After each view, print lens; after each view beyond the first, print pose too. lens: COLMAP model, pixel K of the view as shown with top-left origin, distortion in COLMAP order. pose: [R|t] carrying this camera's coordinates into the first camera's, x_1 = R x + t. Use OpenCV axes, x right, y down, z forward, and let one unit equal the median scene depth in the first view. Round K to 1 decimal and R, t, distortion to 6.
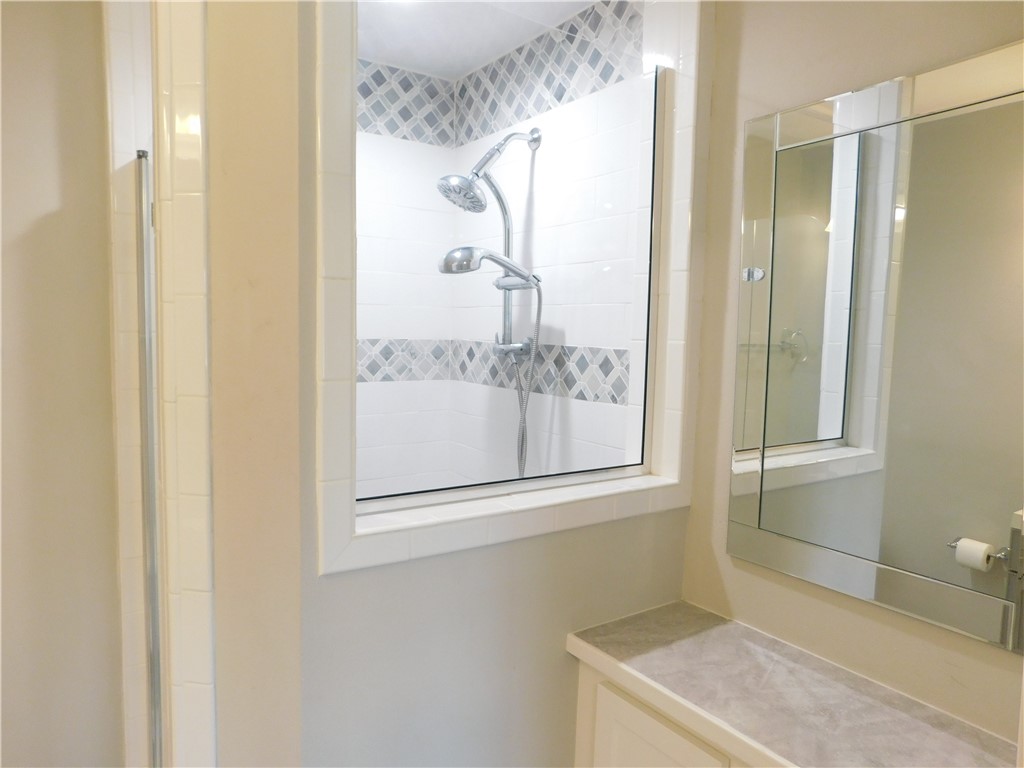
lens RADIAL K [[689.6, 0, 511.4], [0, 689.6, 388.8], [0, 0, 1]] dist [-0.061967, 0.058678]
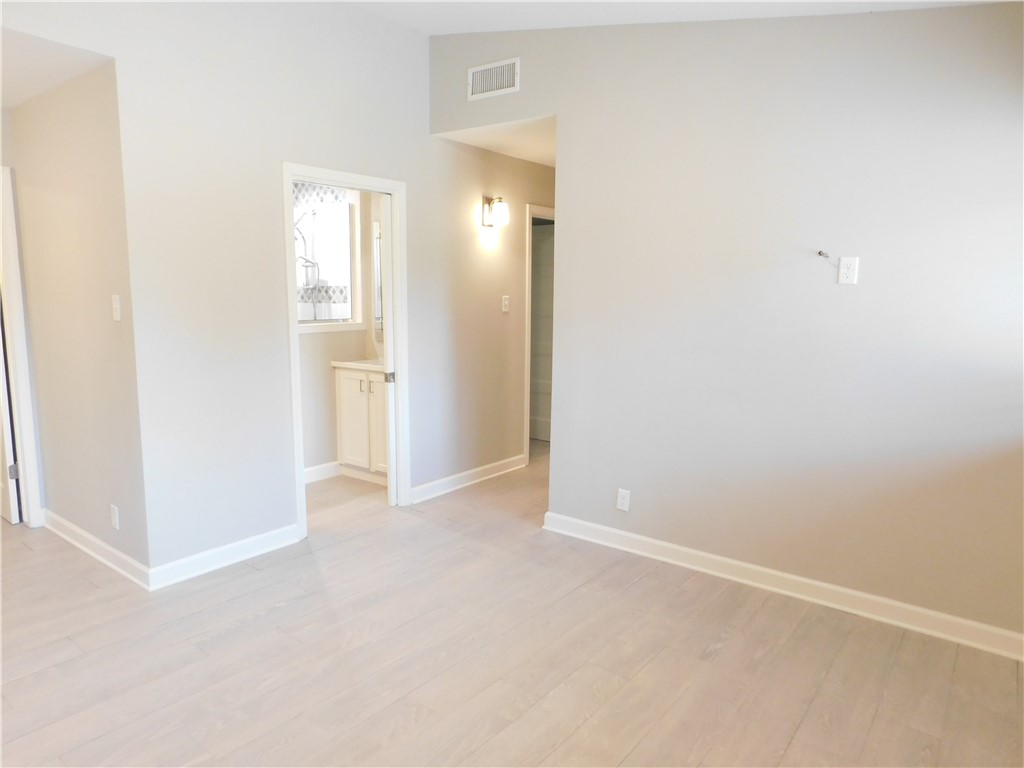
lens RADIAL K [[689.6, 0, 514.2], [0, 689.6, 381.0], [0, 0, 1]] dist [-0.061967, 0.058678]
pose [[0.950875, -0.059635, 0.303778, -0.079634], [0.043967, 0.997338, 0.058164, 0.202279], [-0.306438, -0.041951, 0.950966, -2.015507]]
